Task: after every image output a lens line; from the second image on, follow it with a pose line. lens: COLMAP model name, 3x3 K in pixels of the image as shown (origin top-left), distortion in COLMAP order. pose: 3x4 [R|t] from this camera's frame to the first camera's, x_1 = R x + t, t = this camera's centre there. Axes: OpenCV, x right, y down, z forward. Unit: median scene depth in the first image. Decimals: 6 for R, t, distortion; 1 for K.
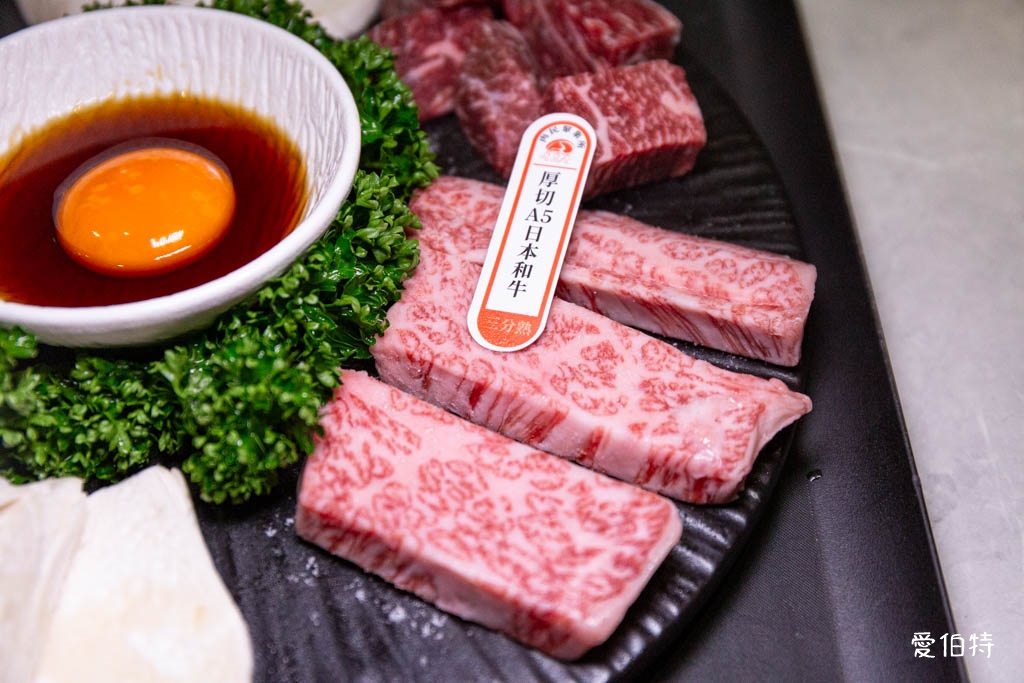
lens RADIAL K [[1366.5, 0, 512.0], [0, 1366.5, 341.5], [0, 0, 1]] dist [-0.016495, -0.005319]
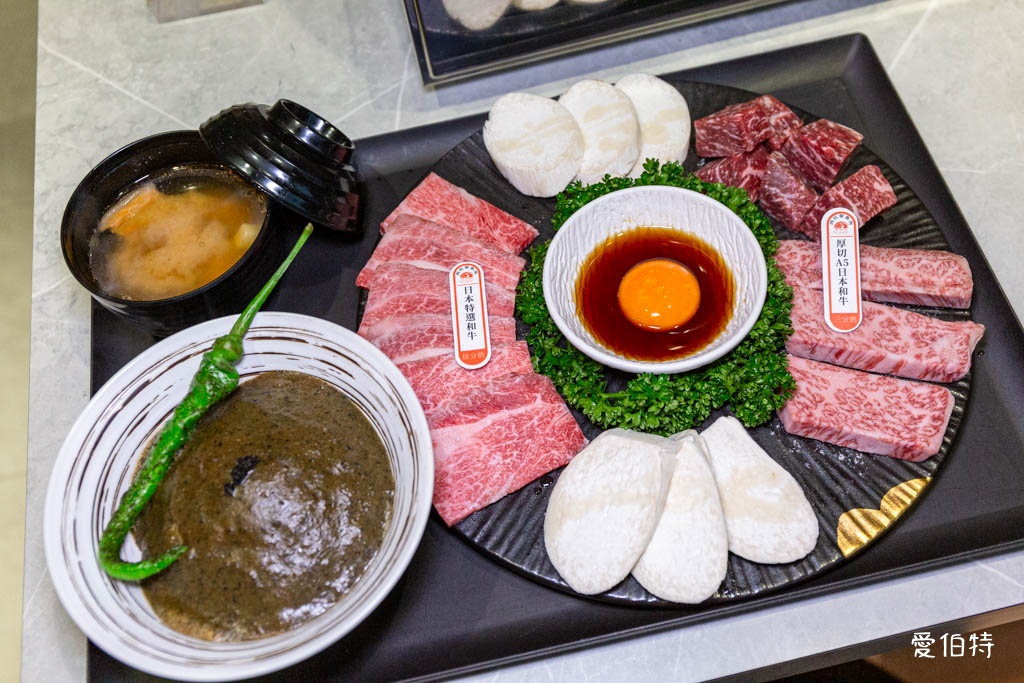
lens RADIAL K [[1077.2, 0, 512.0], [0, 1077.2, 341.5], [0, 0, 1]] dist [-0.007484, -0.026214]
pose [[0.978815, -0.203245, 0.024744, -0.533284], [0.195600, 0.963956, 0.180358, -0.364048], [-0.060509, -0.171697, 0.983290, -0.631557]]
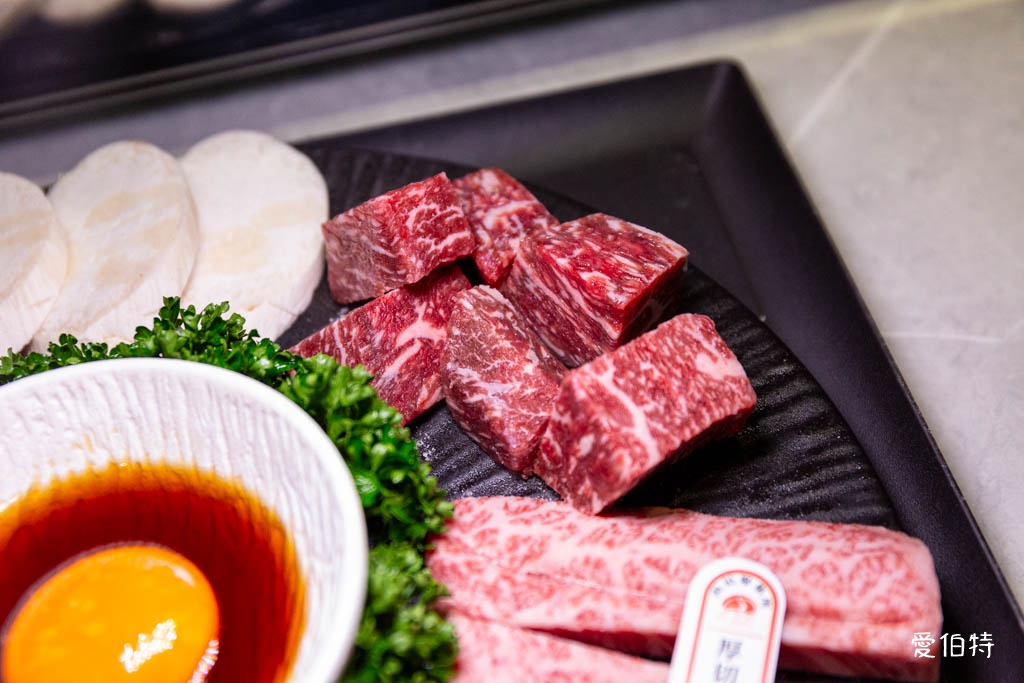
lens RADIAL K [[1366.5, 0, 512.0], [0, 1366.5, 341.5], [0, 0, 1]] dist [-0.016495, -0.005319]
pose [[0.980117, -0.189903, 0.057512, -0.047750], [0.190645, 0.981629, -0.007656, -0.213080], [-0.055002, 0.018468, 0.998315, 0.179120]]
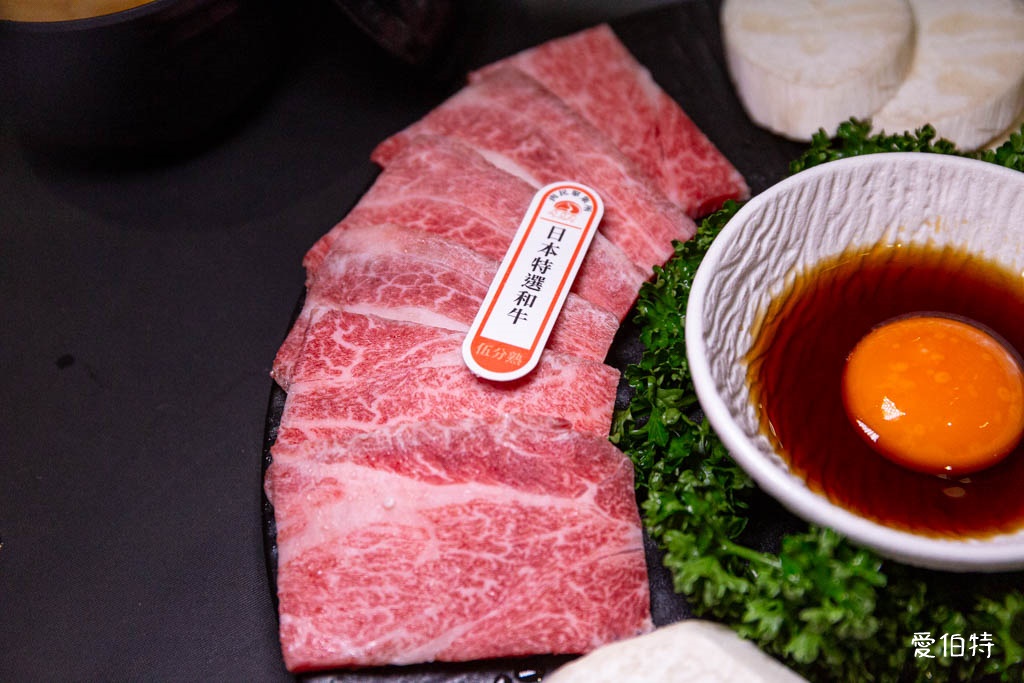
lens RADIAL K [[1366.5, 0, 512.0], [0, 1366.5, 341.5], [0, 0, 1]] dist [-0.016495, -0.005319]
pose [[0.968906, 0.185211, -0.164065, -0.392295], [-0.169738, 0.979997, 0.103899, -0.174142], [0.180027, -0.072820, 0.980963, 0.018841]]
